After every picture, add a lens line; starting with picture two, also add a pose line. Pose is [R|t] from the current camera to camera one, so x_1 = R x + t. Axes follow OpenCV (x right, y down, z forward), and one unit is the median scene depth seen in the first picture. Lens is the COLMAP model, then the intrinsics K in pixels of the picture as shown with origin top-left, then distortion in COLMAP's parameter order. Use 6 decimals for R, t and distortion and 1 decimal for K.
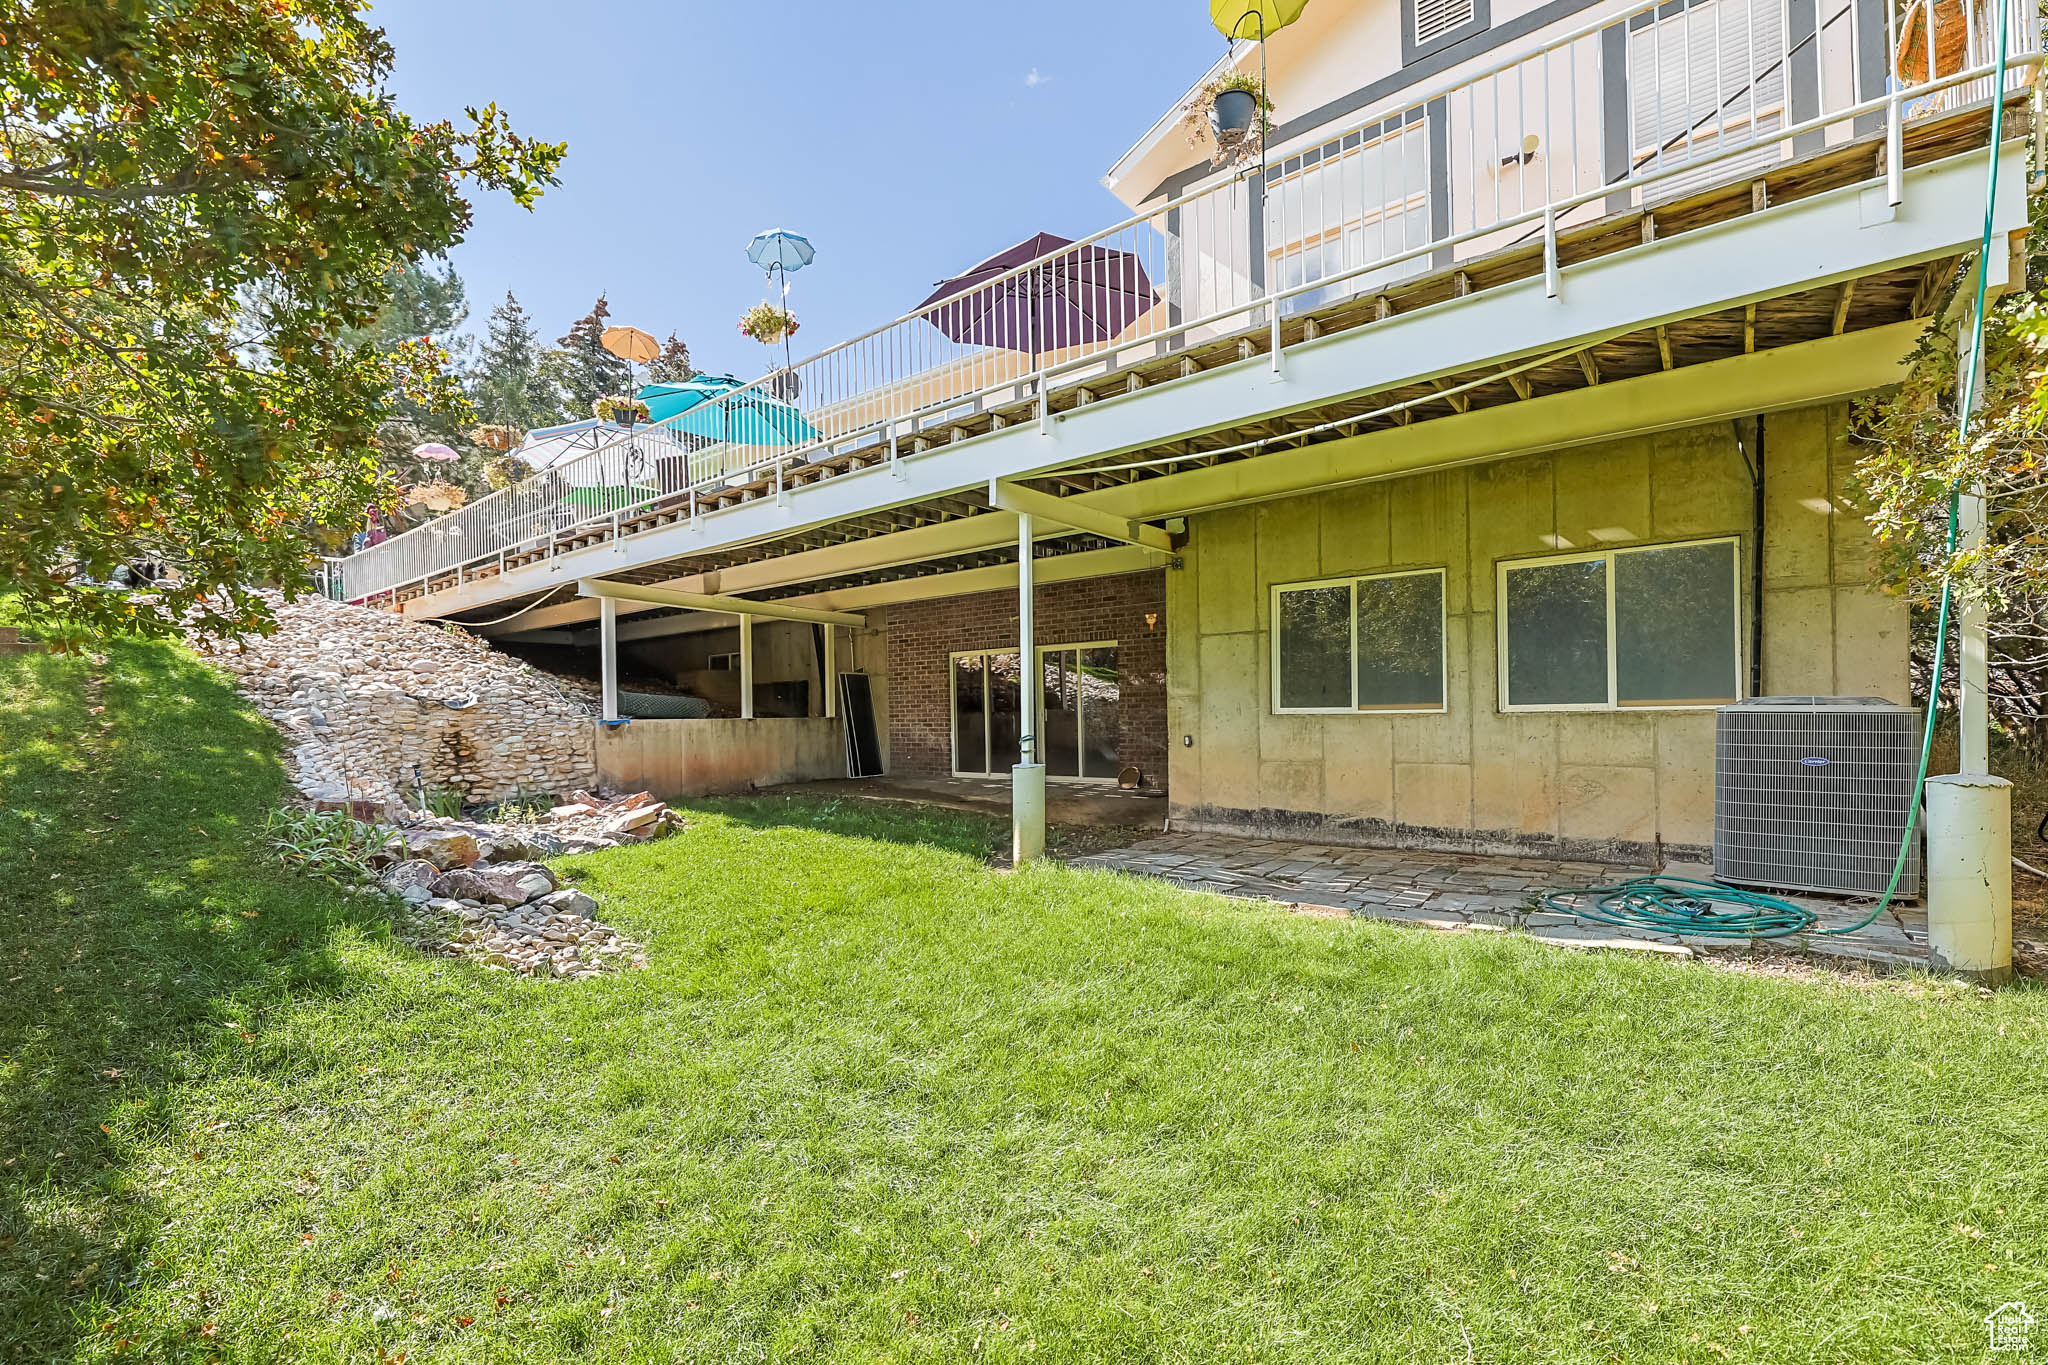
lens RADIAL K [[795.7, 0, 1024.0], [0, 795.7, 682.5], [0, 0, 1]] dist [0.001102, 0.000206]
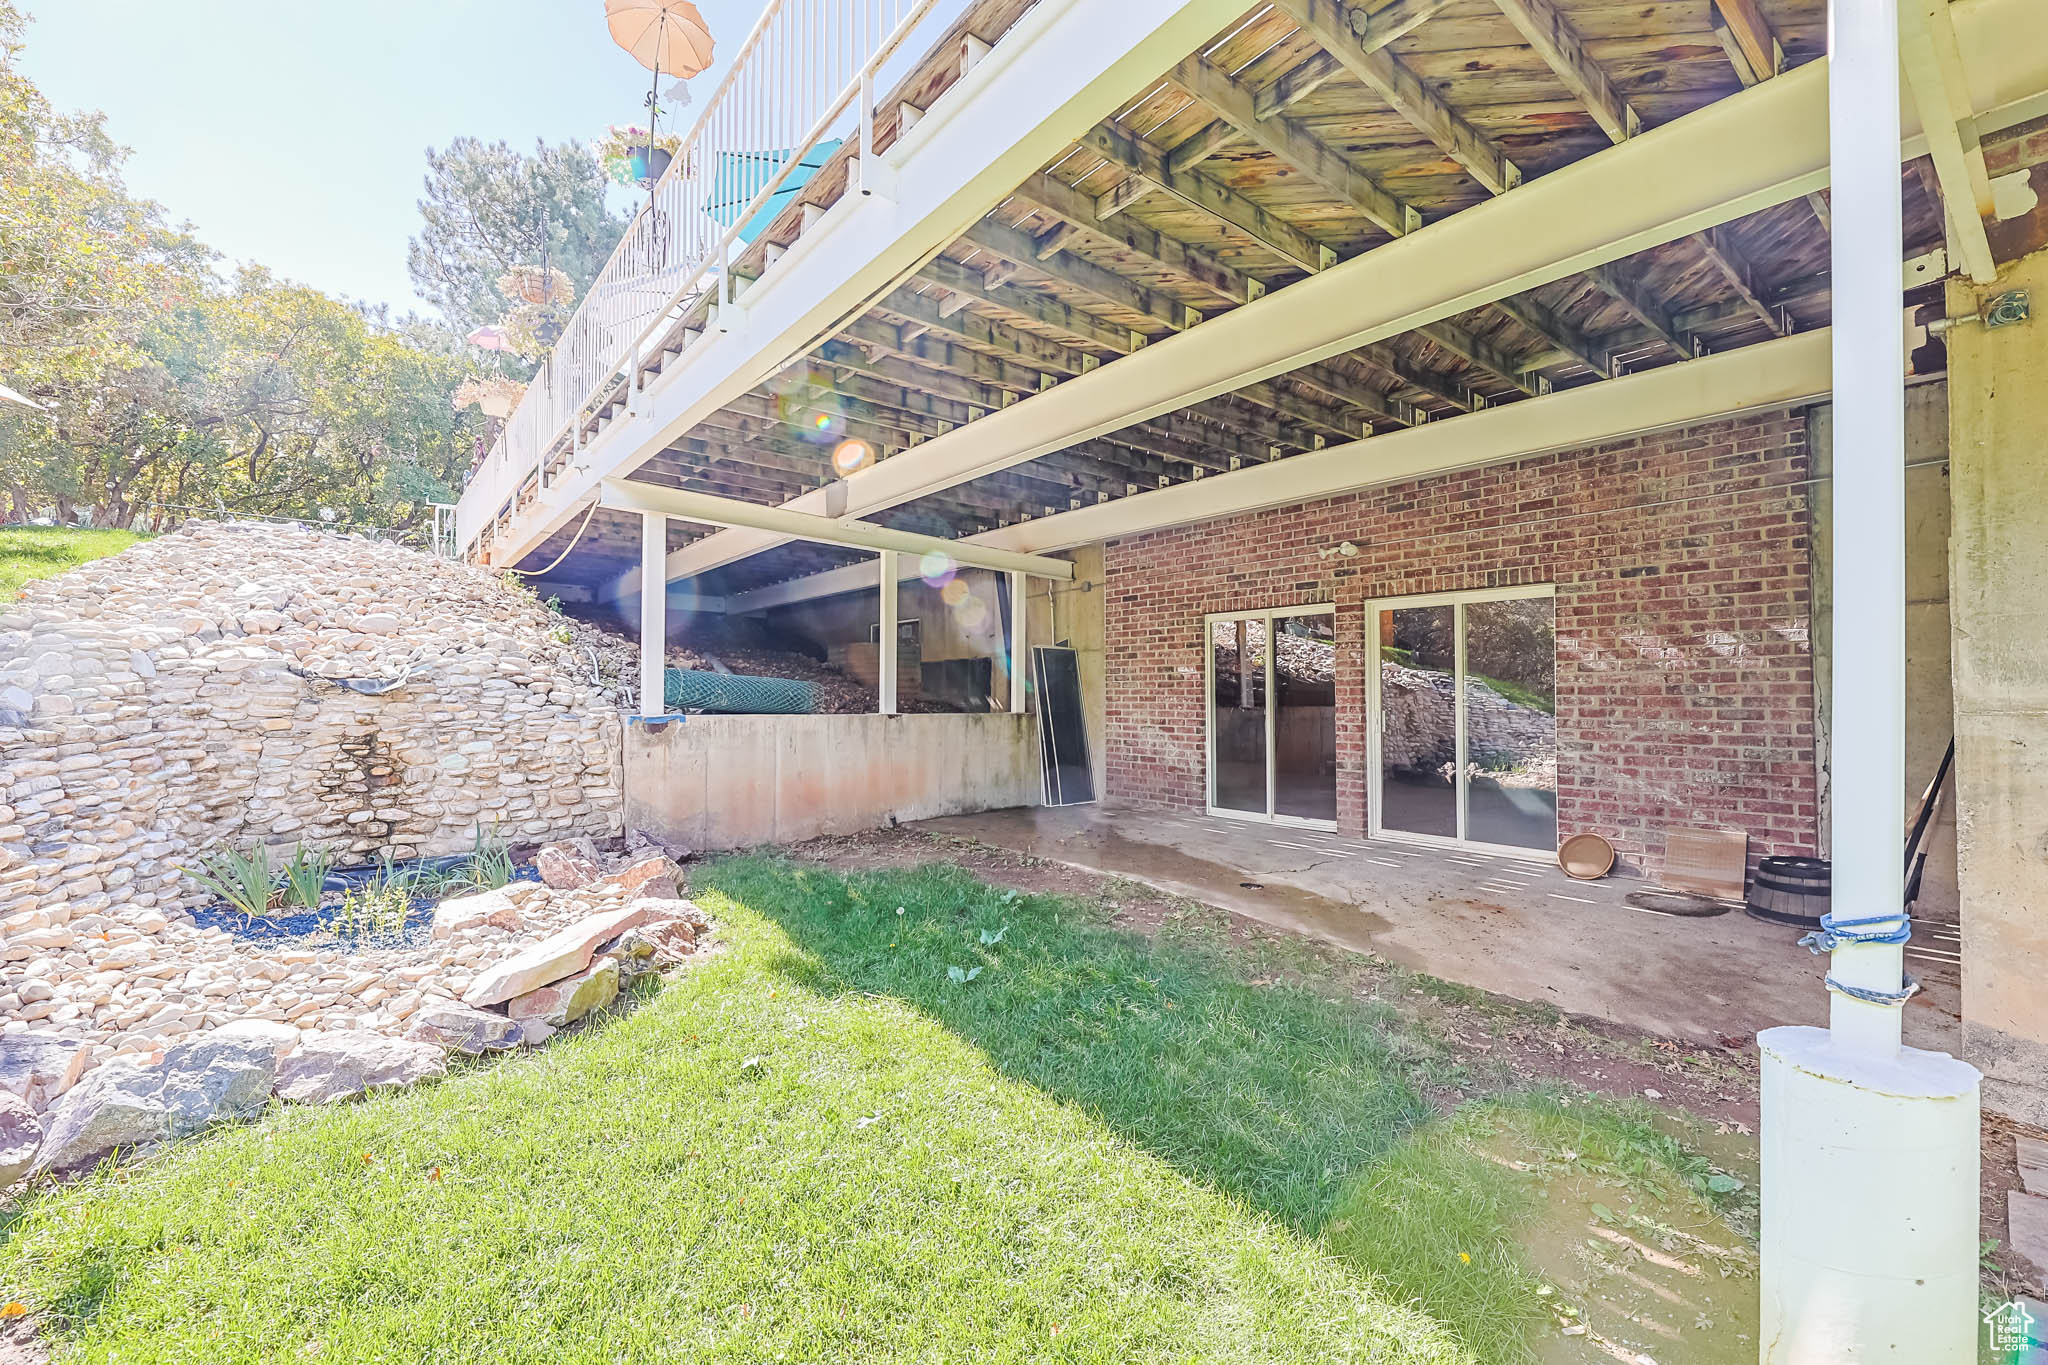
lens RADIAL K [[845.0, 0, 1024.0], [0, 845.0, 682.5], [0, 0, 1]] dist [0.000063, 0.000000]
pose [[0.967732, 0.018742, -0.251284, -0.083894], [-0.013977, 0.999687, 0.020732, 0.004734], [0.251594, -0.016551, 0.967691, 0.431232]]
